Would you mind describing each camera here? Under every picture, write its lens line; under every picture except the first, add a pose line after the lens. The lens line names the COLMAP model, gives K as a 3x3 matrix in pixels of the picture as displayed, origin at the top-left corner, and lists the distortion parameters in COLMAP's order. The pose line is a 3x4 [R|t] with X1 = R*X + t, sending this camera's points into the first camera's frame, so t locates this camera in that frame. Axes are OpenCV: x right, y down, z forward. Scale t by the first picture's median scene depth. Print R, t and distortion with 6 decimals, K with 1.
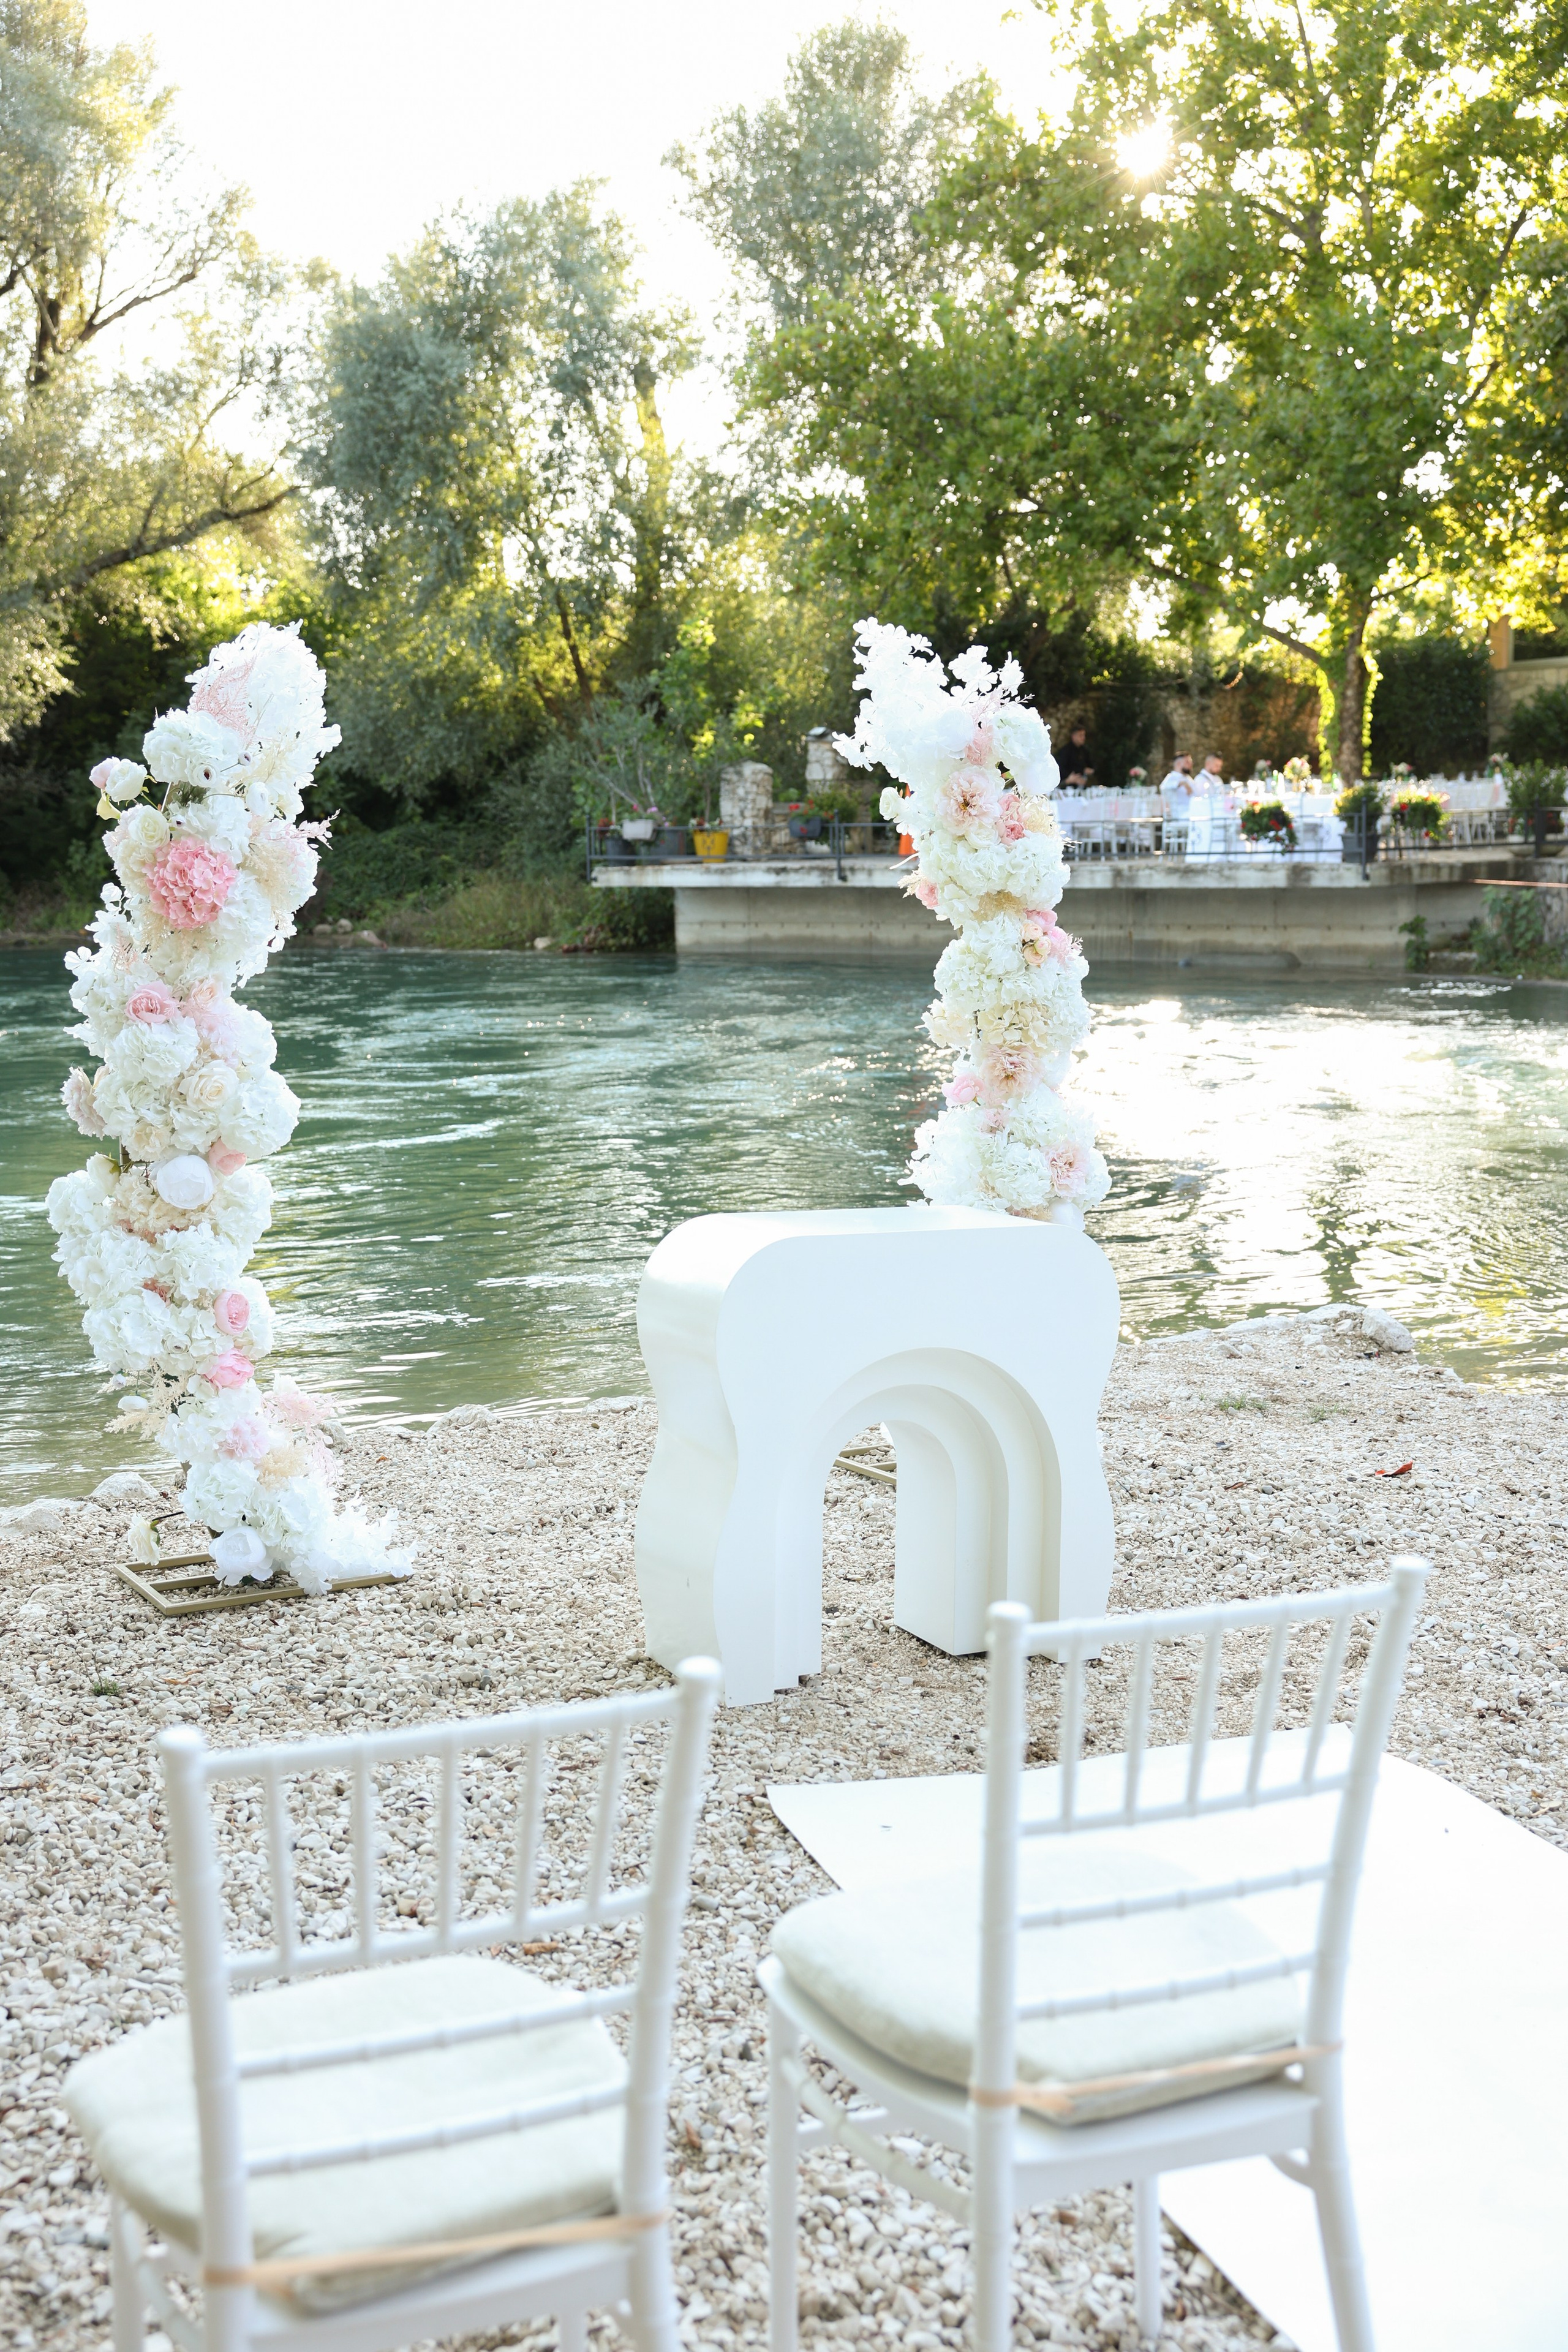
lens RADIAL K [[2425.9, 0, 784.0], [0, 2425.9, 1176.0], [0, 0, 1]] dist [0.001031, 0.012806]
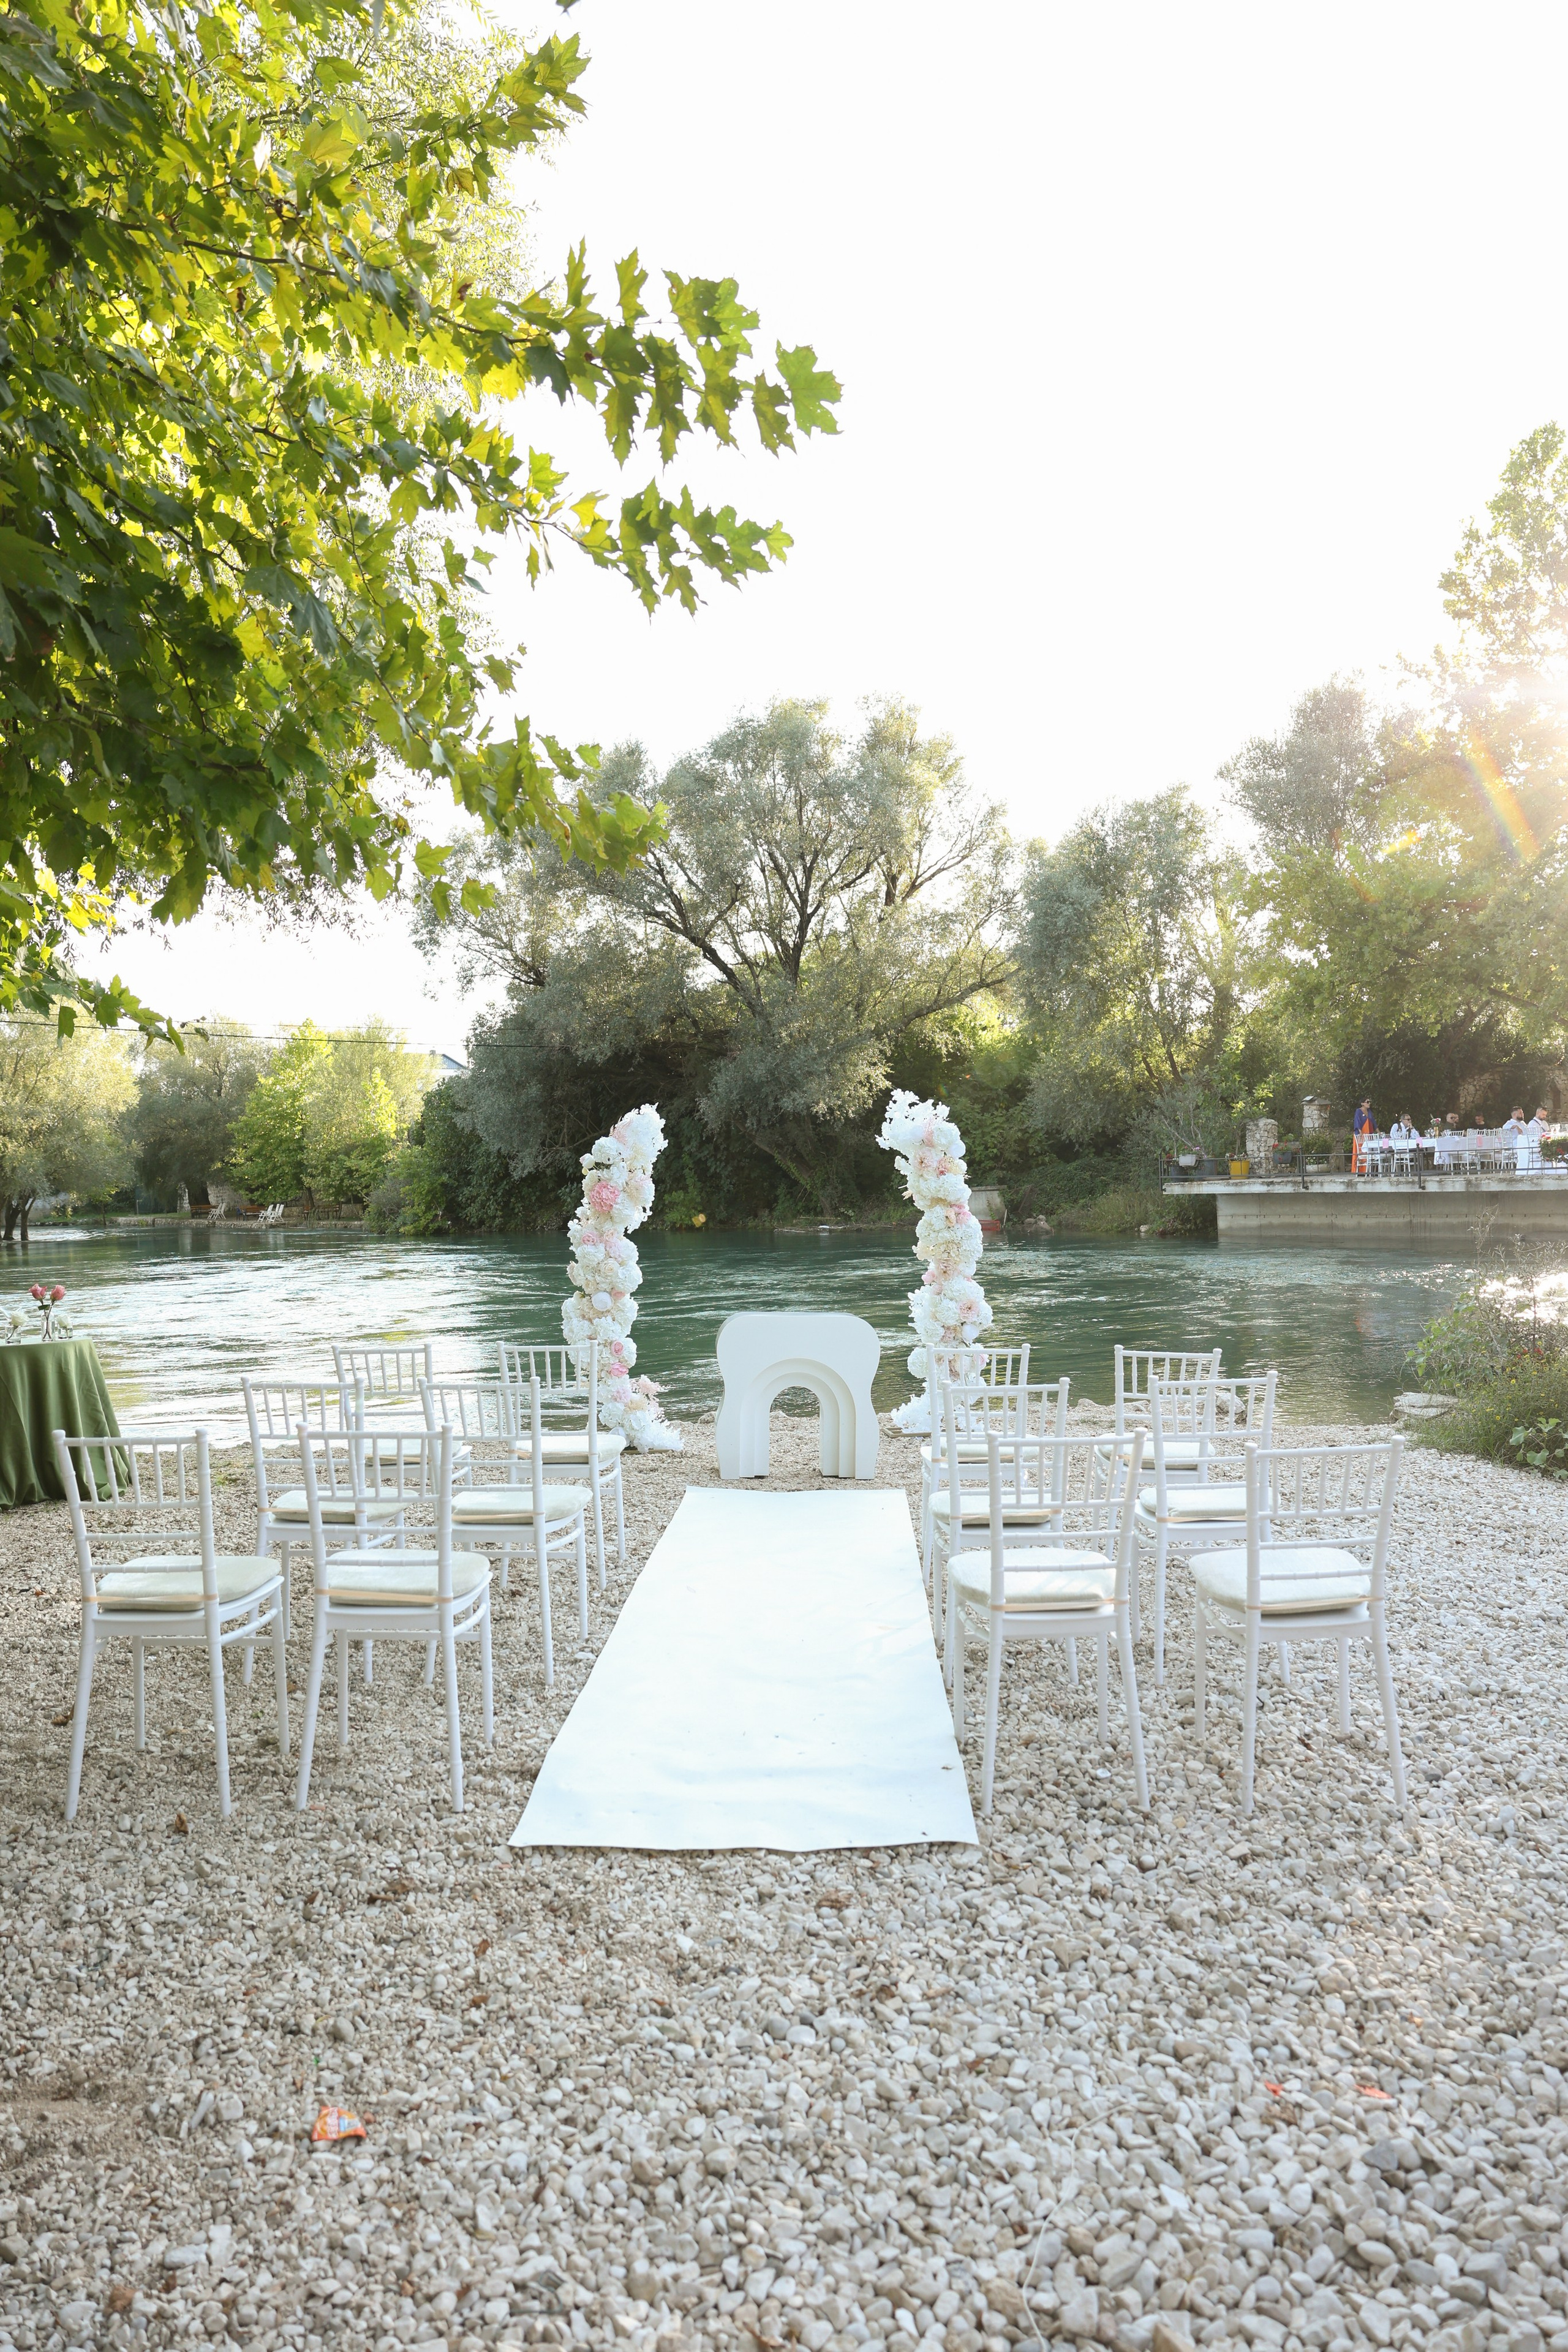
lens RADIAL K [[1637.8, 0, 783.5], [0, 1637.8, 1122.9], [0, 0, 1]] dist [-0.138624, 0.000079]
pose [[0.914868, -0.025286, -0.402961, 0.131664], [-0.040503, 0.987255, -0.153909, 0.014940], [0.401716, 0.157127, 0.902183, -0.122312]]
